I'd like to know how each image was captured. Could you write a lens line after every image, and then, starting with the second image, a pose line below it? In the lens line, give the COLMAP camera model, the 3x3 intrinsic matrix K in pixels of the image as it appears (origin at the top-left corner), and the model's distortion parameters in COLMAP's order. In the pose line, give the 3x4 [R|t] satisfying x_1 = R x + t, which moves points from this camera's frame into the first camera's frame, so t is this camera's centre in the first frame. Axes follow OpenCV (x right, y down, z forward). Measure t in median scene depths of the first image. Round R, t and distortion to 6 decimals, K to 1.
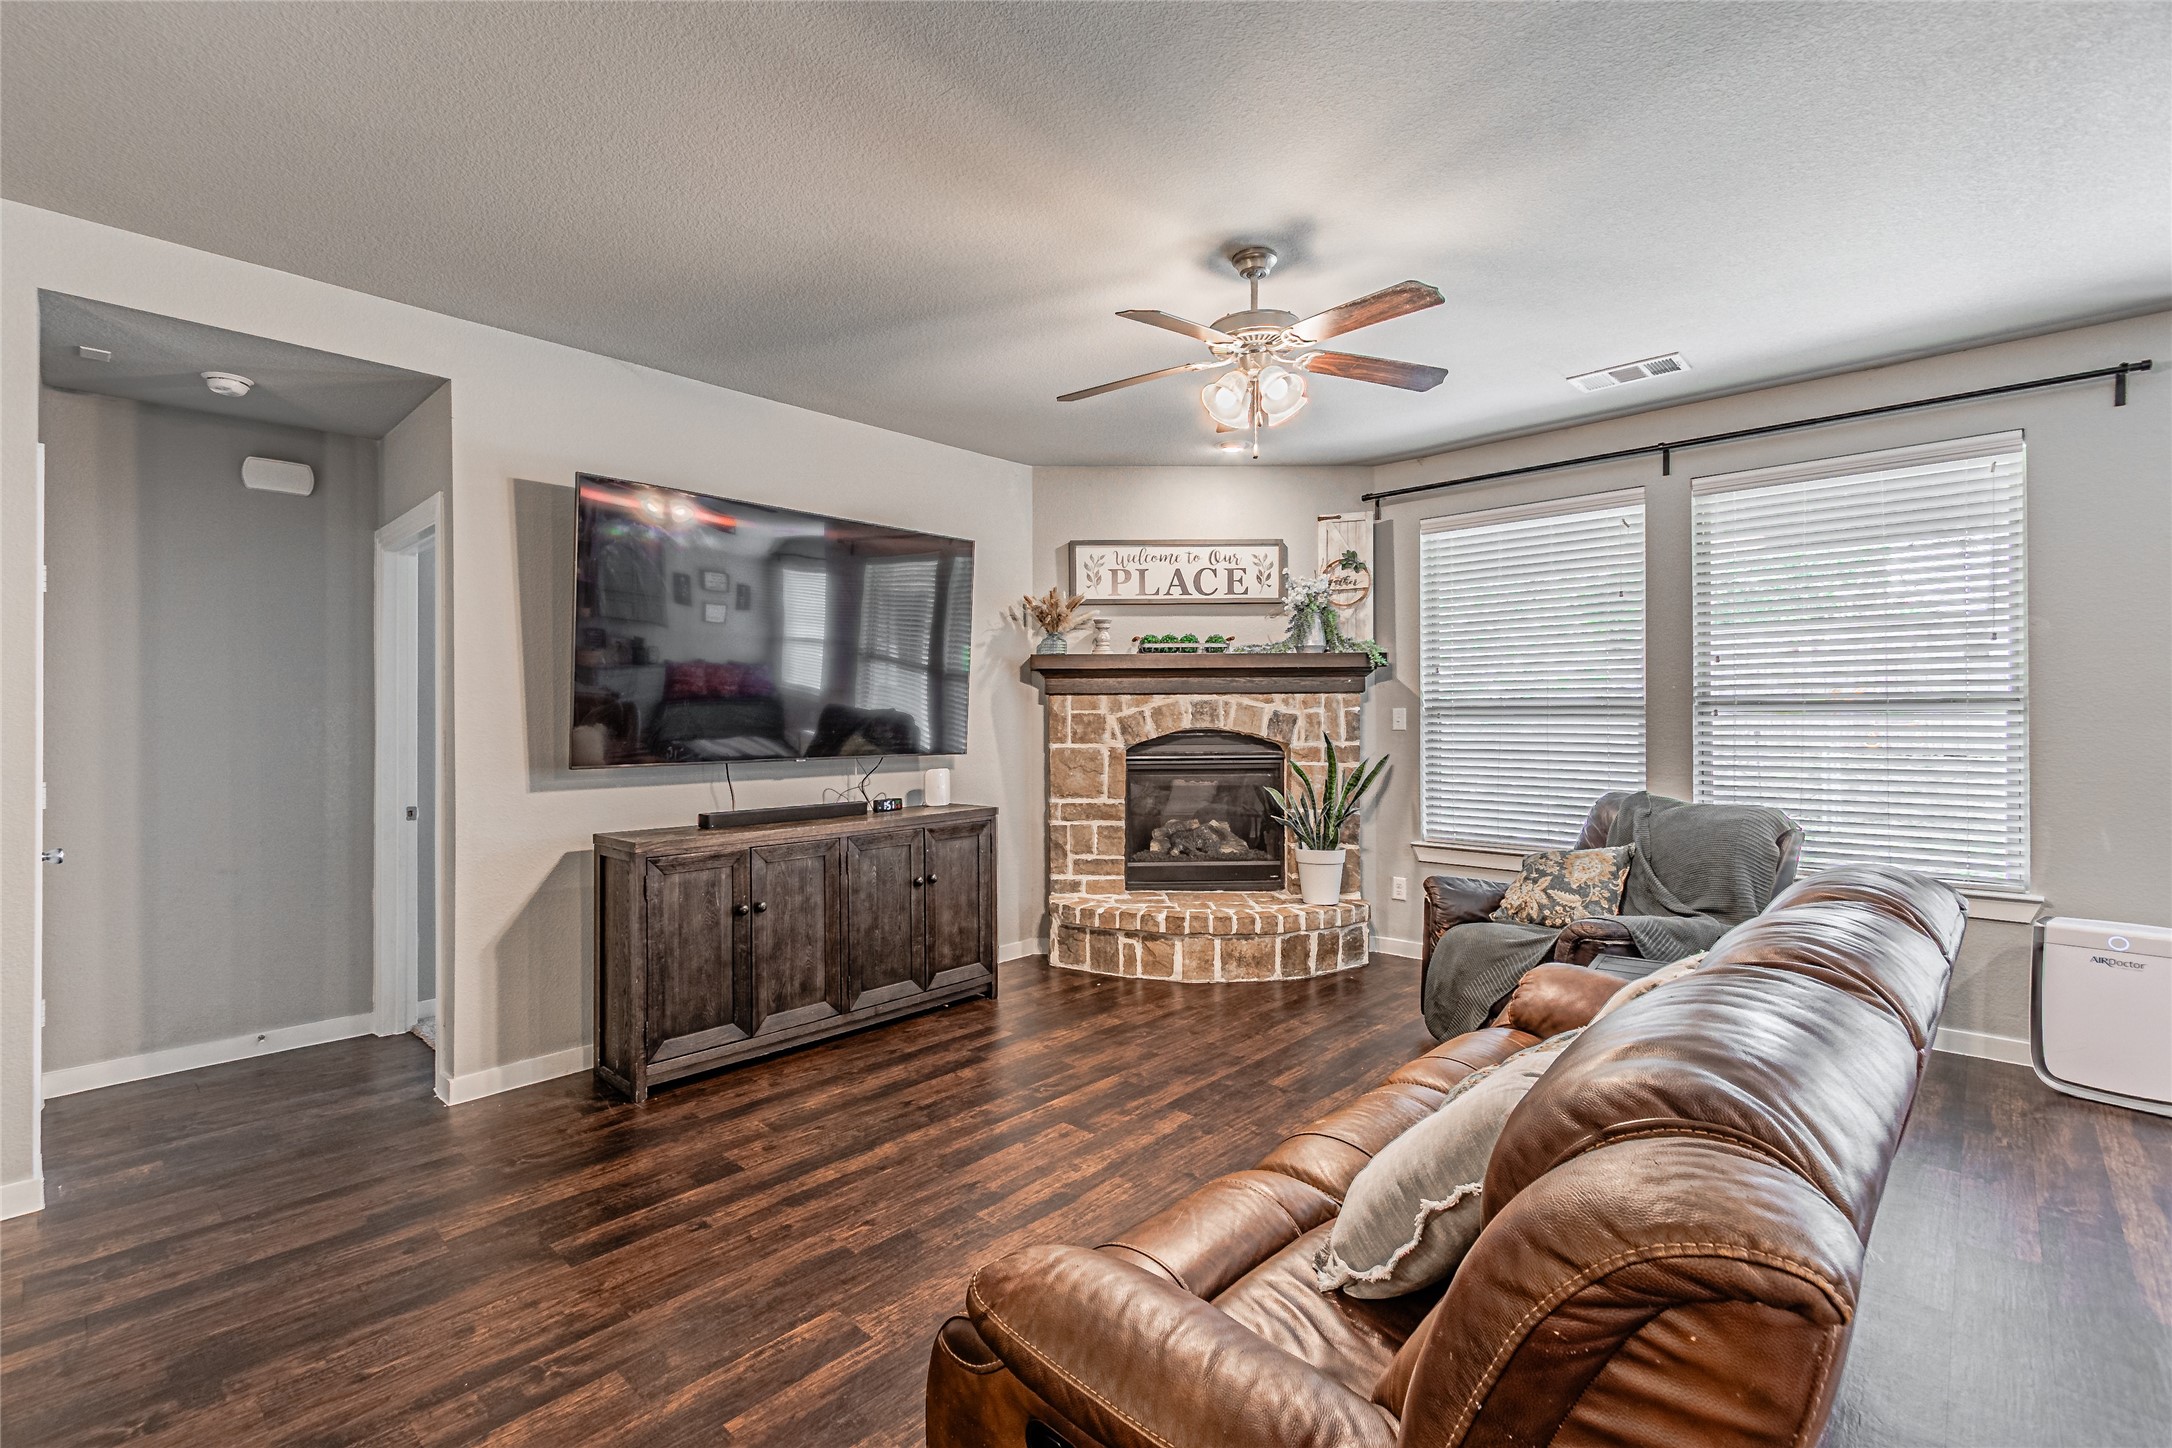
lens RADIAL K [[939.2, 0, 1072.8], [0, 939.2, 711.7], [0, 0, 1]] dist [0.004712, -0.003260]
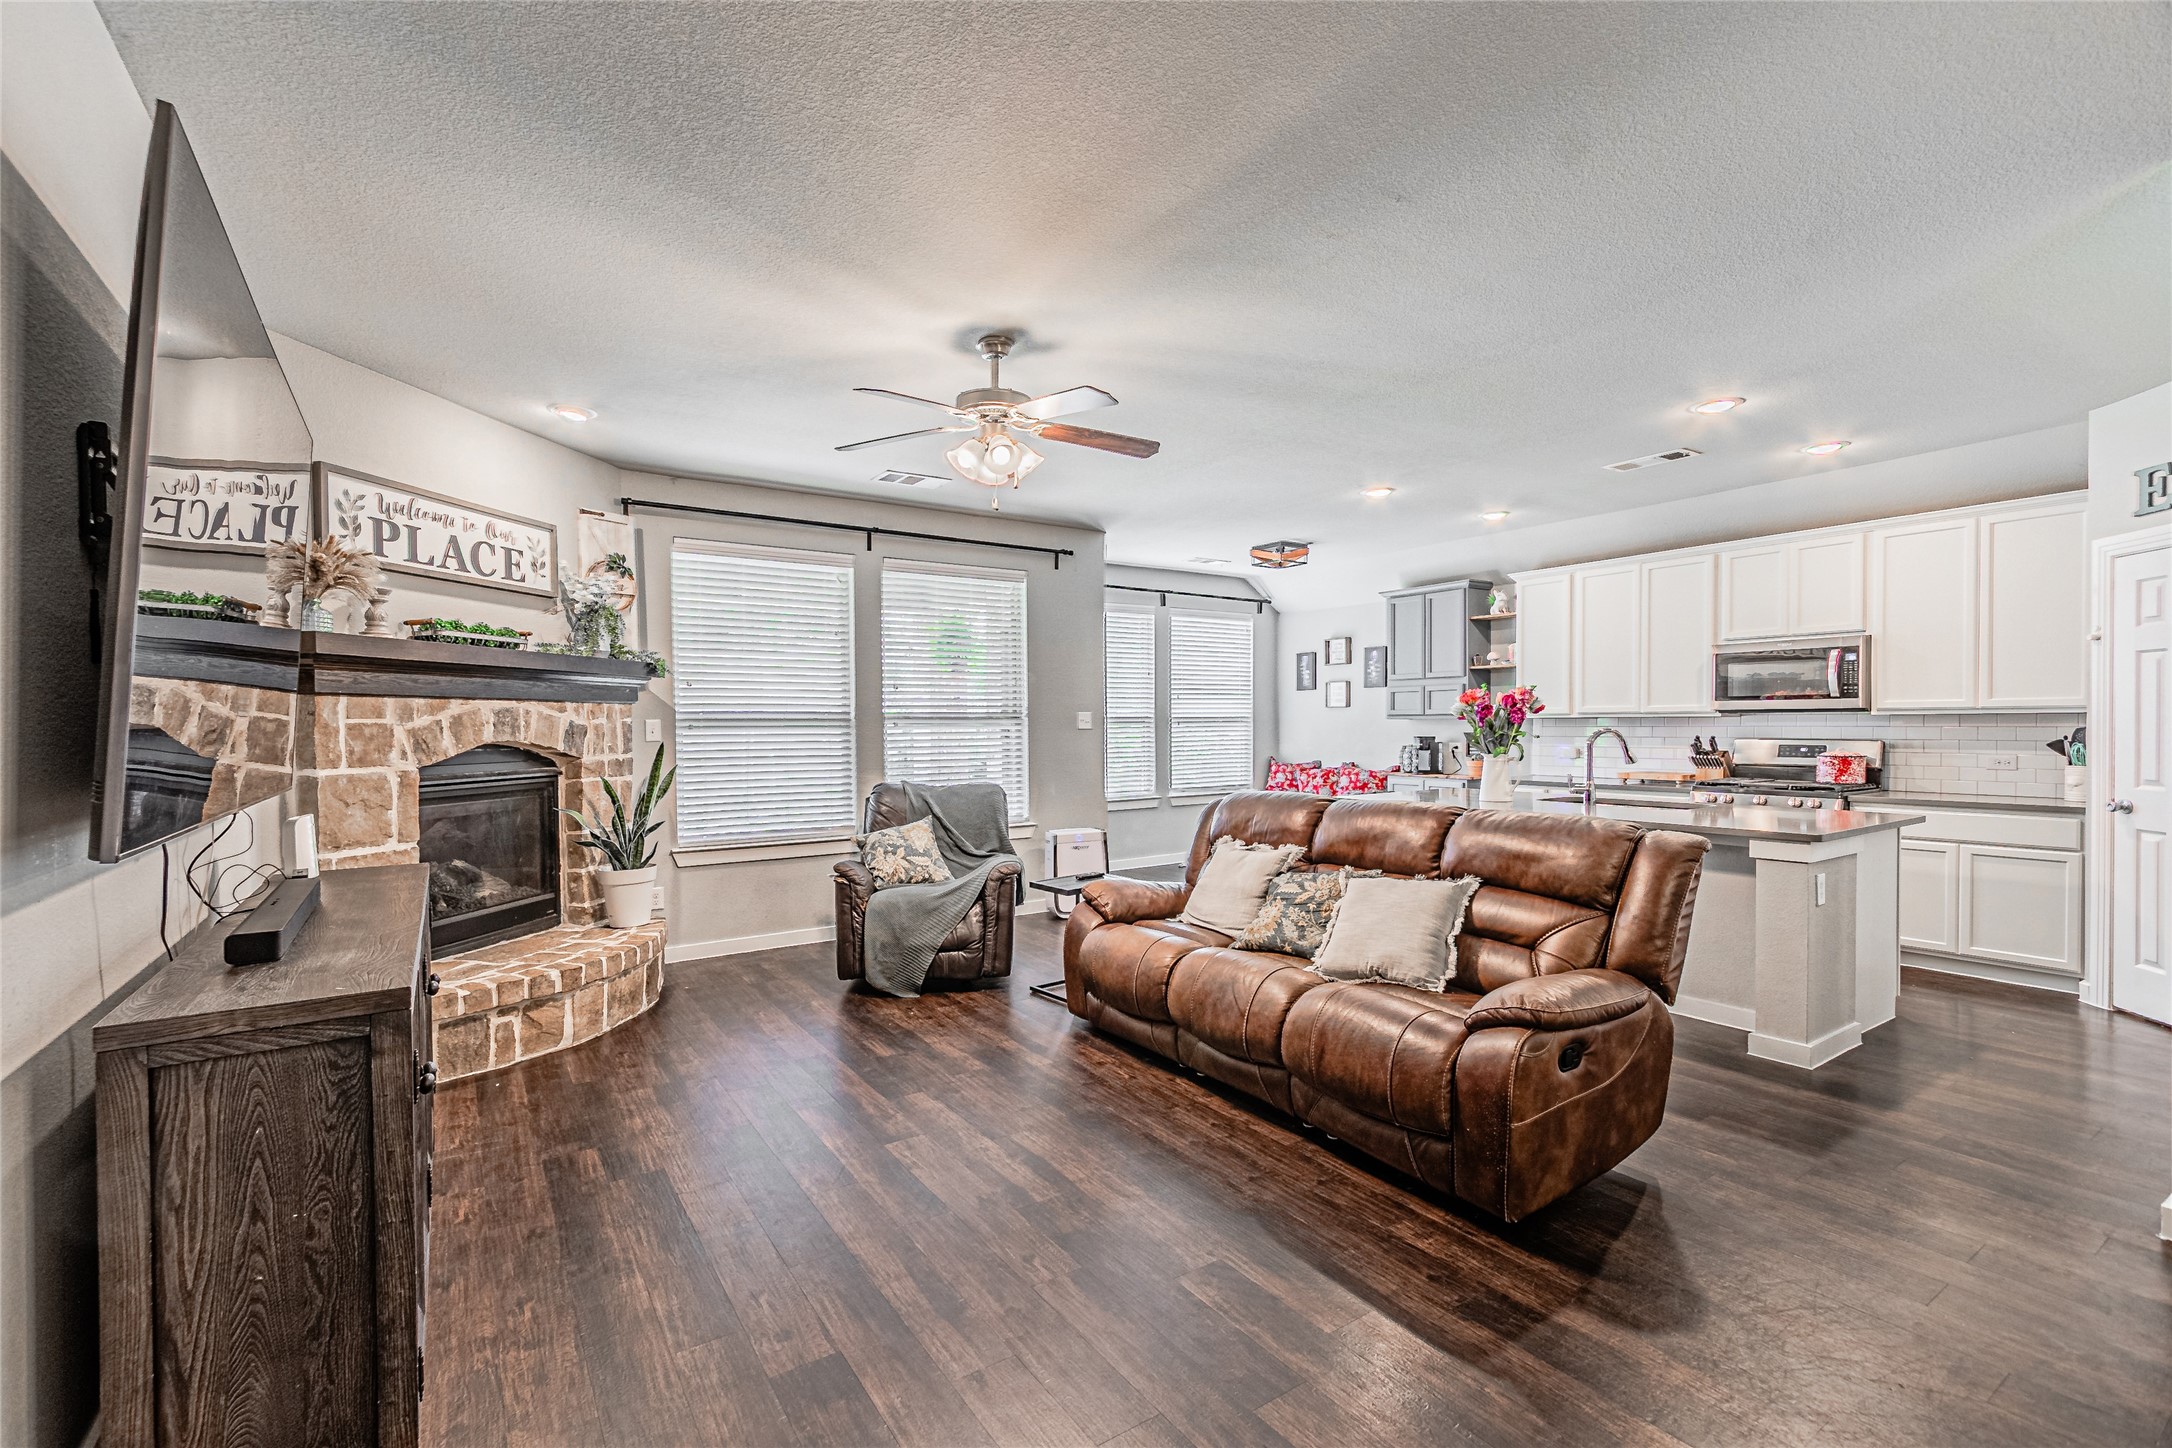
lens RADIAL K [[939.2, 0, 1033.4], [0, 939.2, 735.7], [0, 0, 1]] dist [0.004712, -0.003260]
pose [[0.247766, -0.008291, 0.968784, -0.530687], [-0.000636, 0.999962, 0.008720, 0.004563], [-0.968820, -0.002776, 0.247751, 0.359408]]
